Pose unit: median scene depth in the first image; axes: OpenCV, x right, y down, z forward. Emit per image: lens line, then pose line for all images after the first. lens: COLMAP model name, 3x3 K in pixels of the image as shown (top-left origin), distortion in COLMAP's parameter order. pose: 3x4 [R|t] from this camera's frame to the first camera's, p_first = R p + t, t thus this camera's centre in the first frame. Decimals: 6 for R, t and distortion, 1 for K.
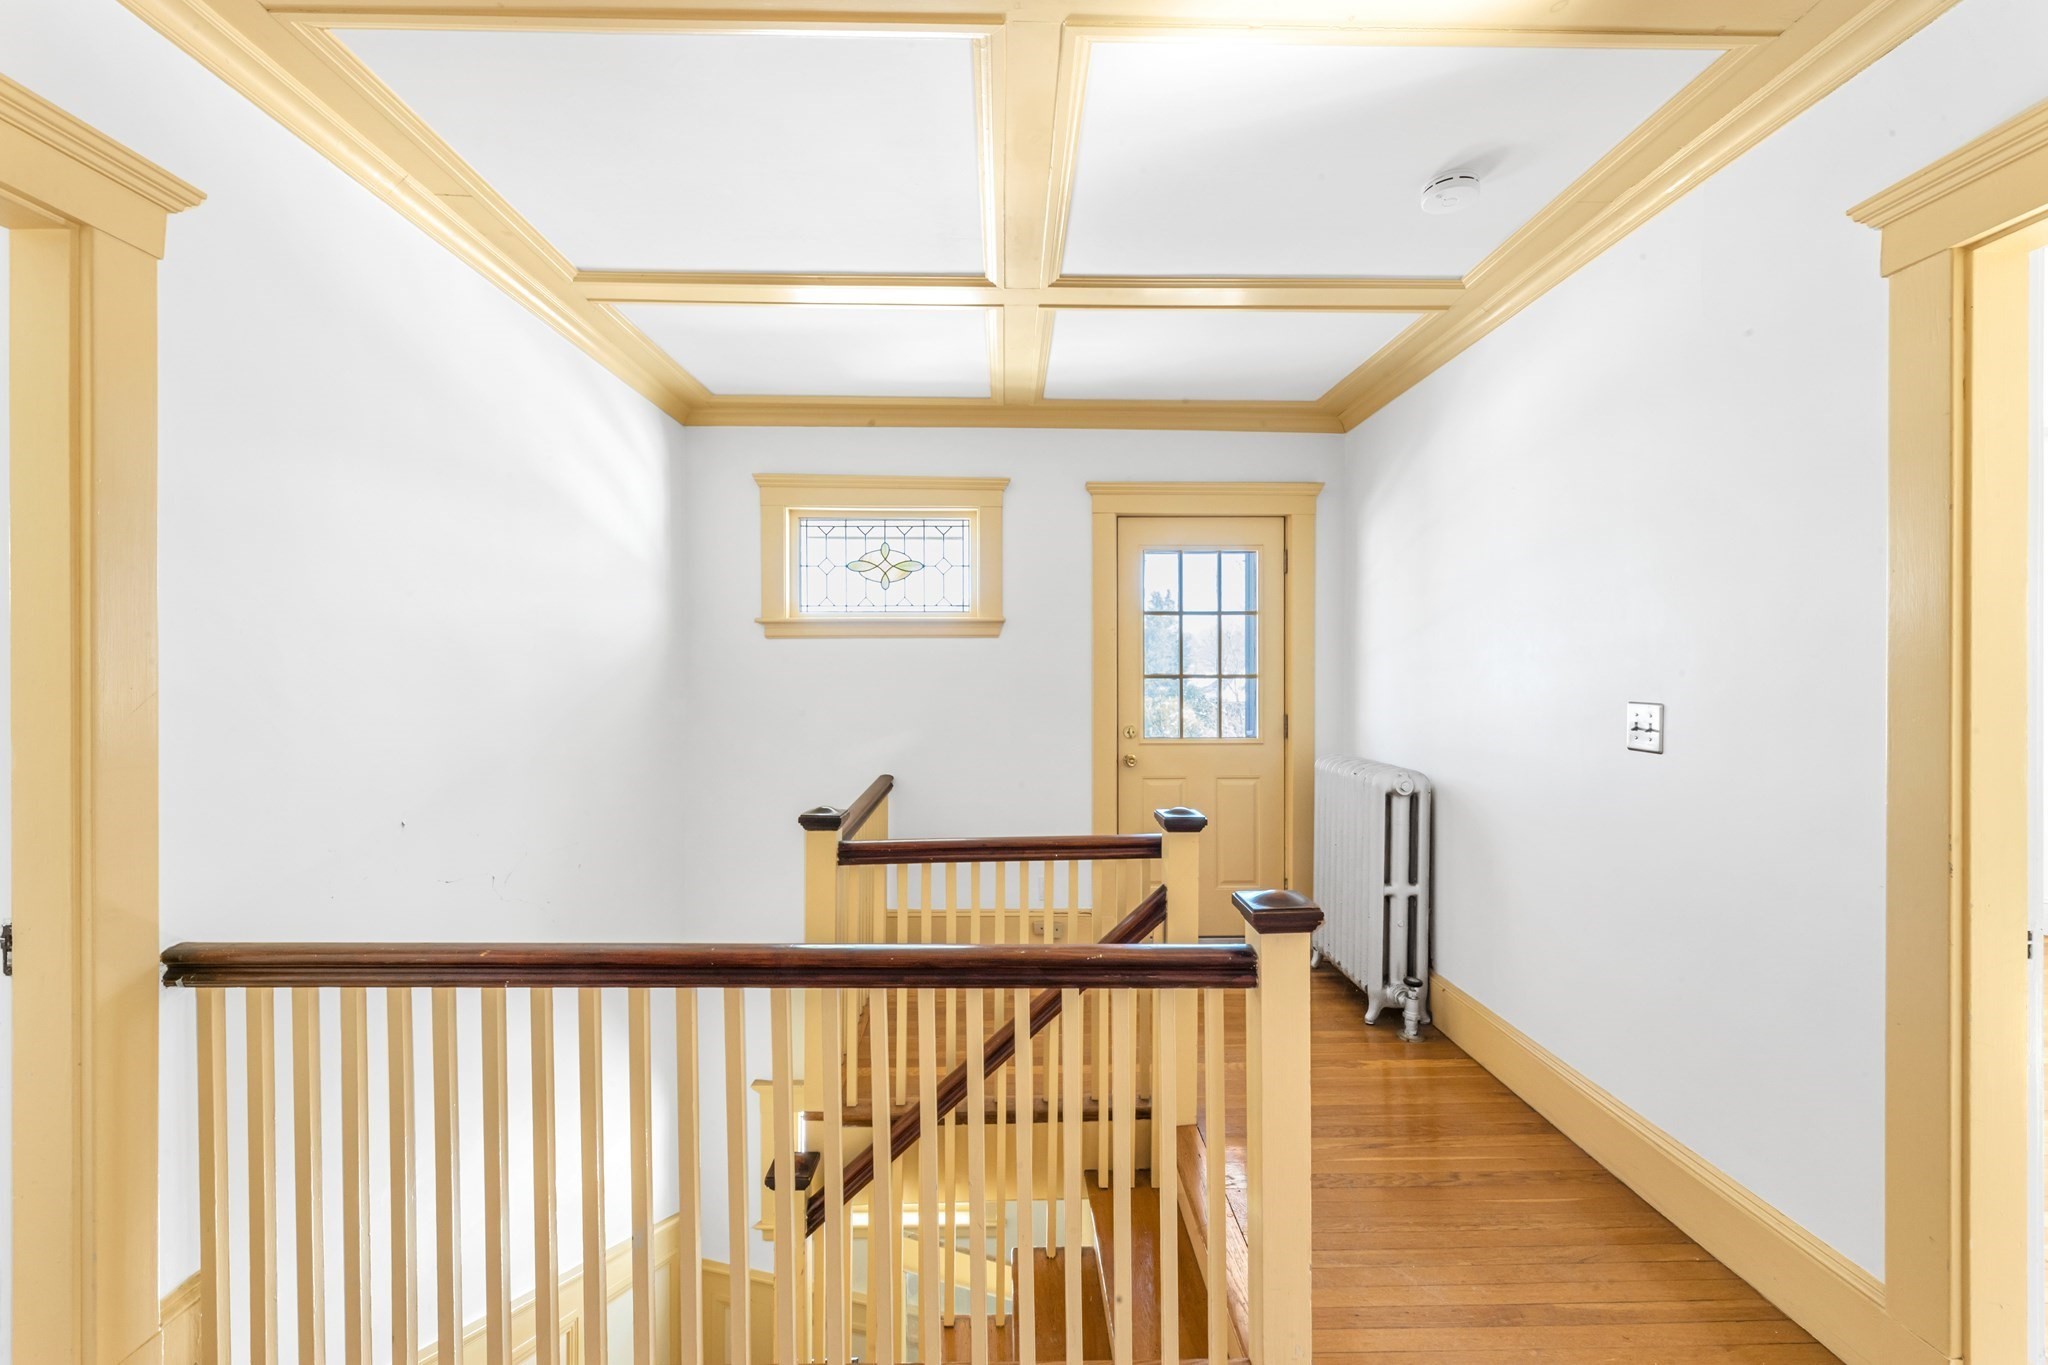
lens RADIAL K [[834.2, 0, 1018.2], [0, 834.2, 668.4], [0, 0, 1]] dist [-0.000410, -0.000149]
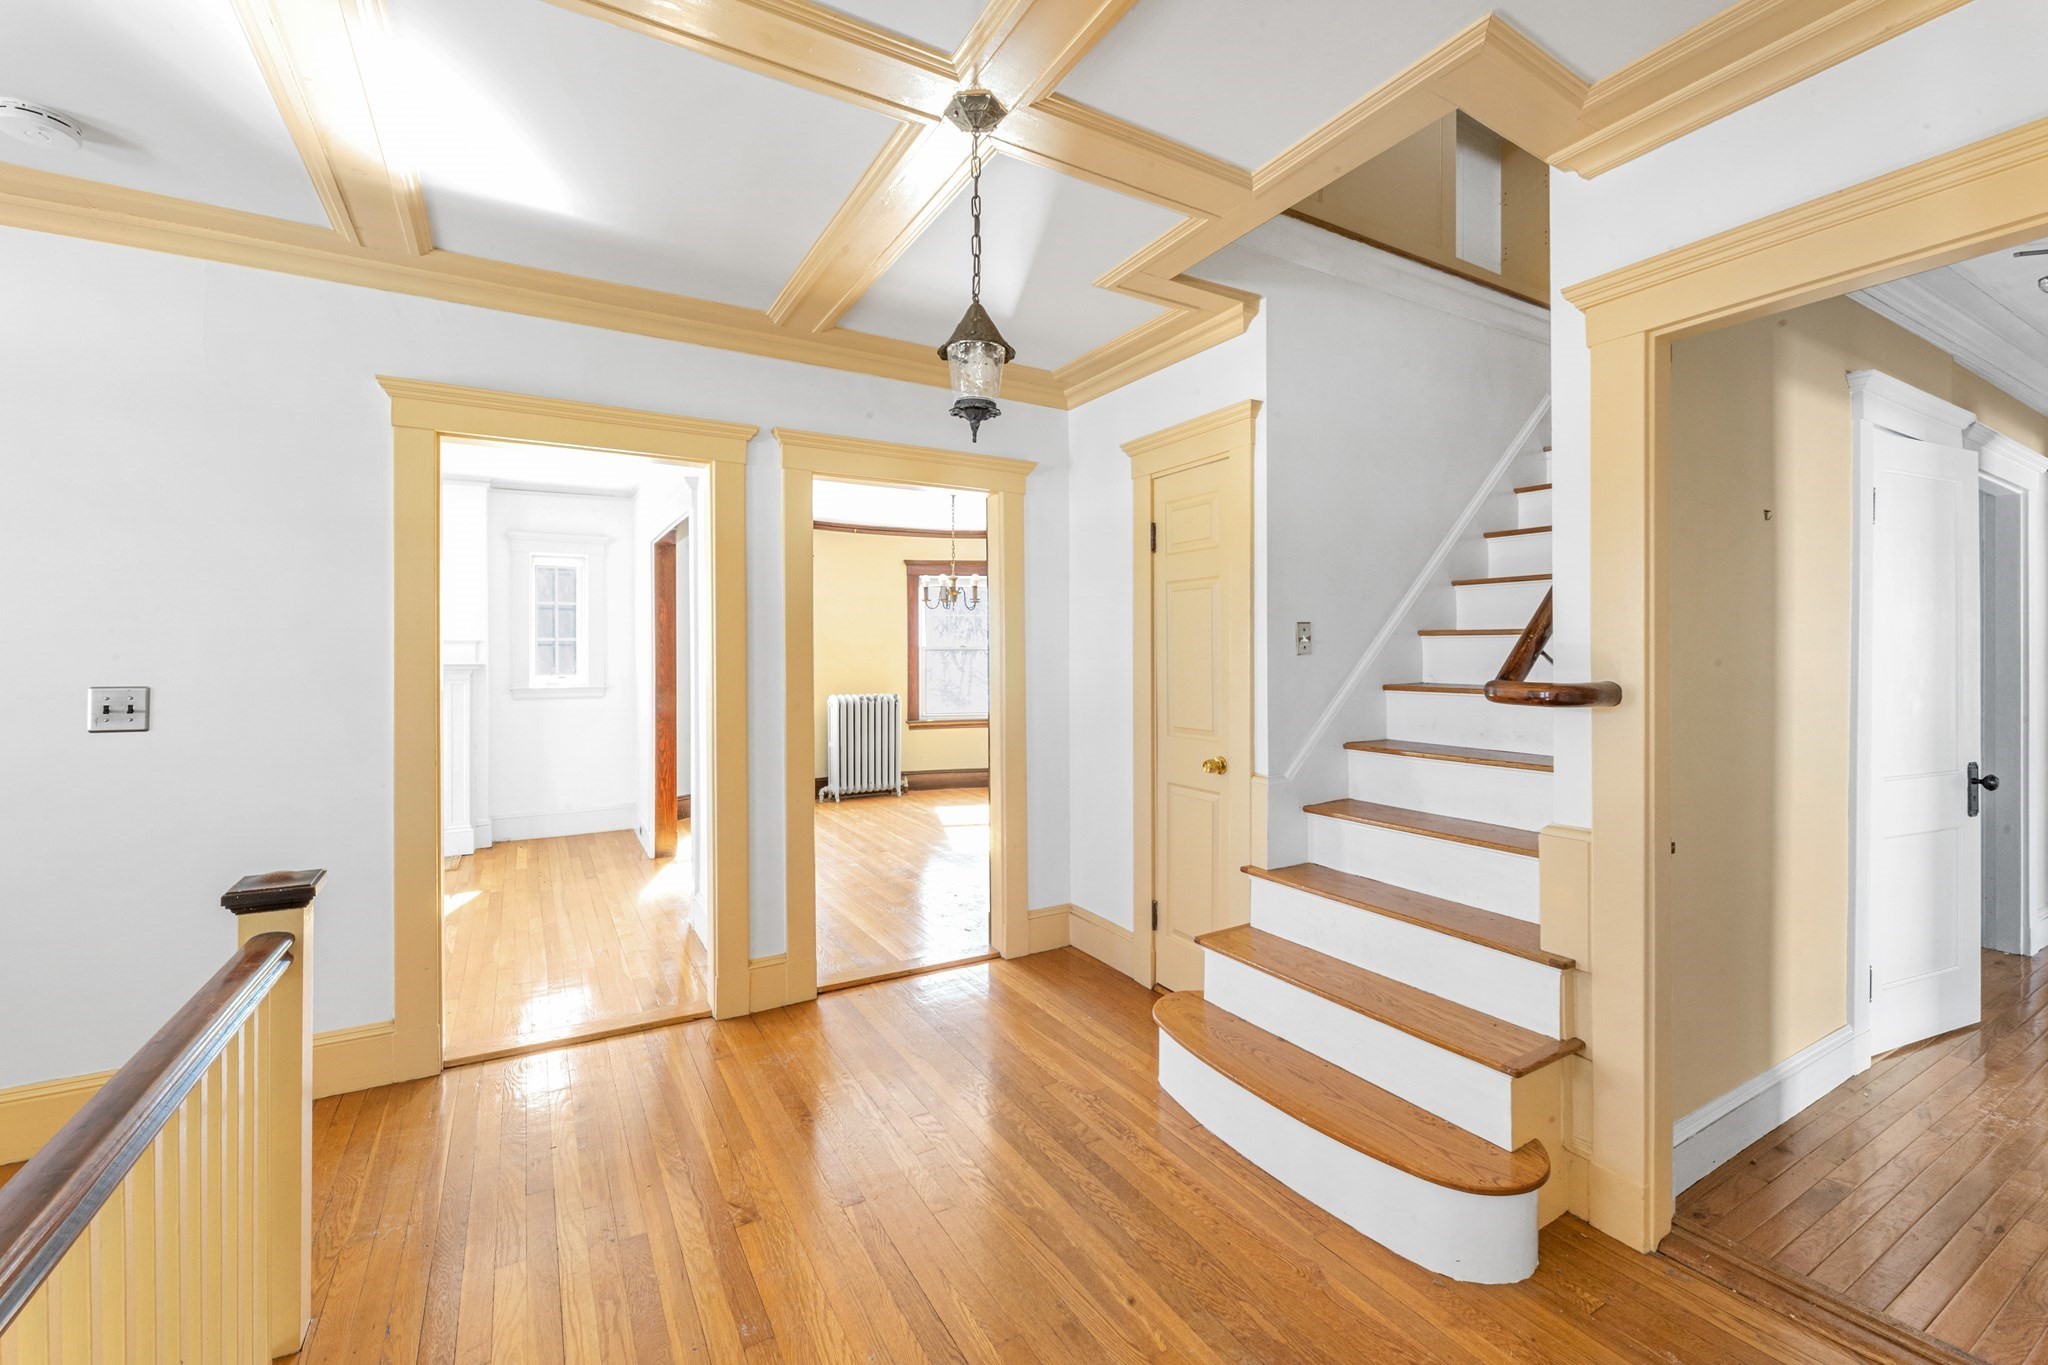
lens RADIAL K [[834.2, 0, 1018.2], [0, 834.2, 668.4], [0, 0, 1]] dist [-0.000410, -0.000149]
pose [[-0.476815, 0.000215, 0.879004, -0.877503], [0.007986, 0.999960, 0.004088, 0.025233], [-0.878967, 0.008968, -0.476797, 0.571126]]
